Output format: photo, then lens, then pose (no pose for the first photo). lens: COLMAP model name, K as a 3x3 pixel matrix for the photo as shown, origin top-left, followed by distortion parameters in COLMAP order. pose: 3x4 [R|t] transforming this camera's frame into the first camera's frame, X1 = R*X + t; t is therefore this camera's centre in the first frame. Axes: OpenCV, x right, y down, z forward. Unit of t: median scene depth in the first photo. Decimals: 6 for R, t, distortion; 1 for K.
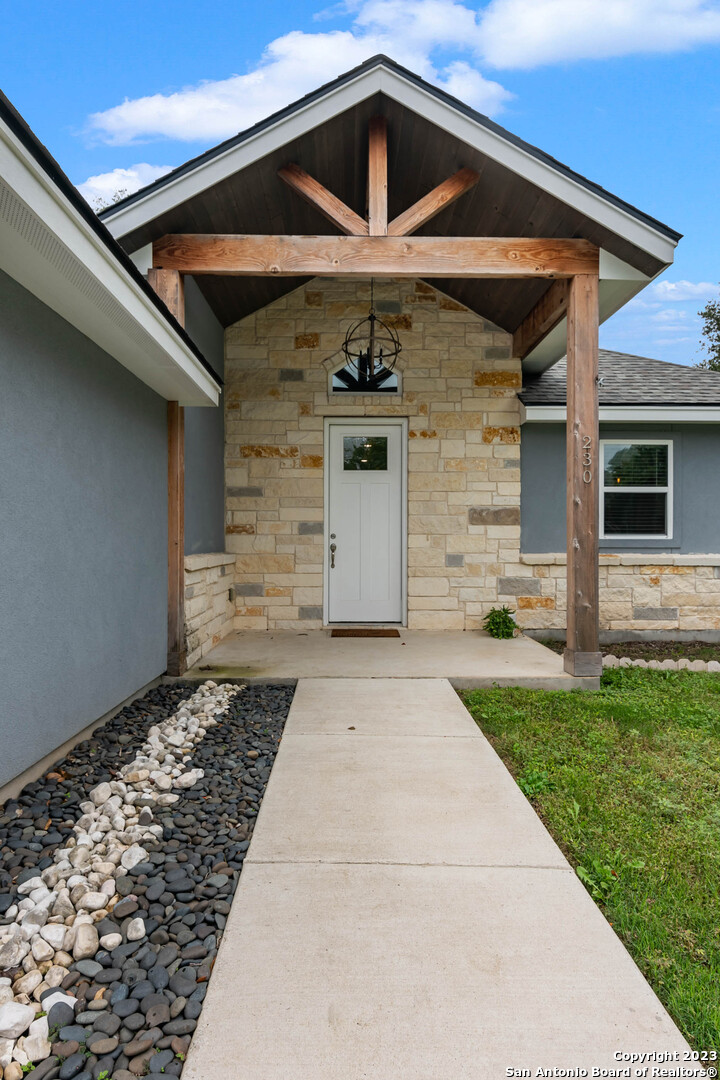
lens RADIAL K [[558.5, 0, 337.2], [0, 558.5, 541.7], [0, 0, 1]] dist [0.001490, -0.000572]
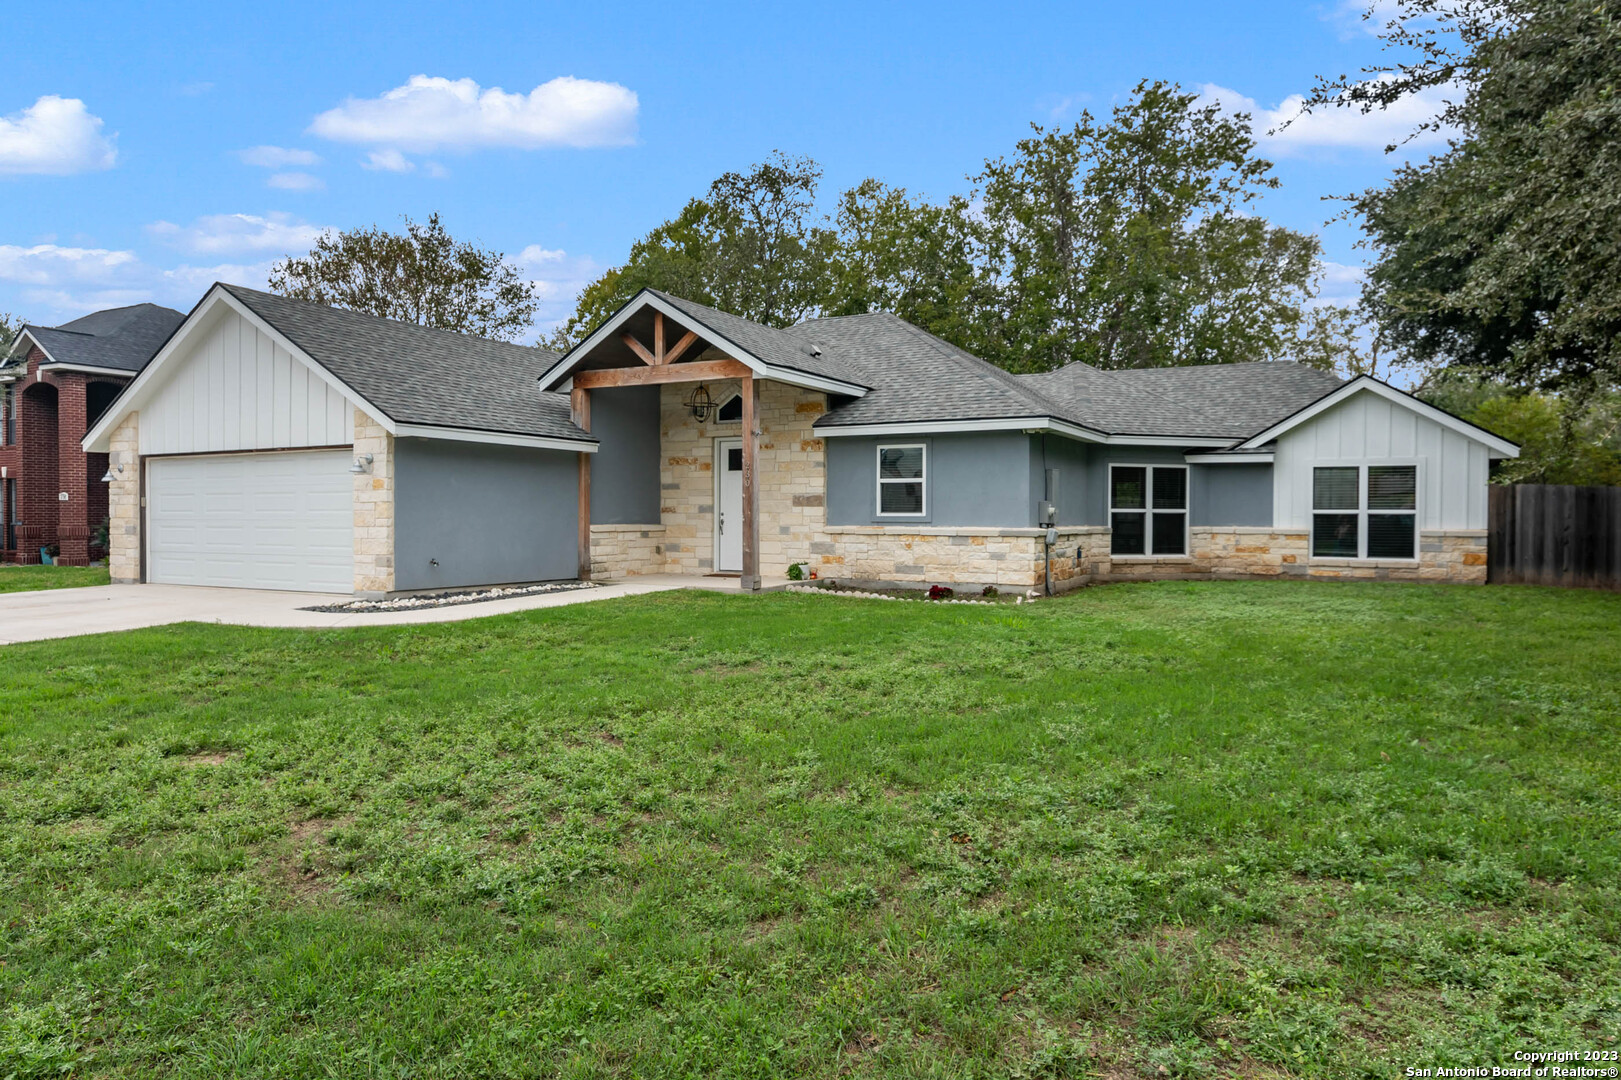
lens RADIAL K [[838.2, 0, 810.5], [0, 838.2, 540.0], [0, 0, 1]] dist [0.001490, -0.000572]
pose [[0.893995, 0.012600, -0.447901, 1.280943], [-0.004344, 0.999801, 0.019456, 0.015554], [0.448057, -0.015448, 0.893872, -0.979013]]
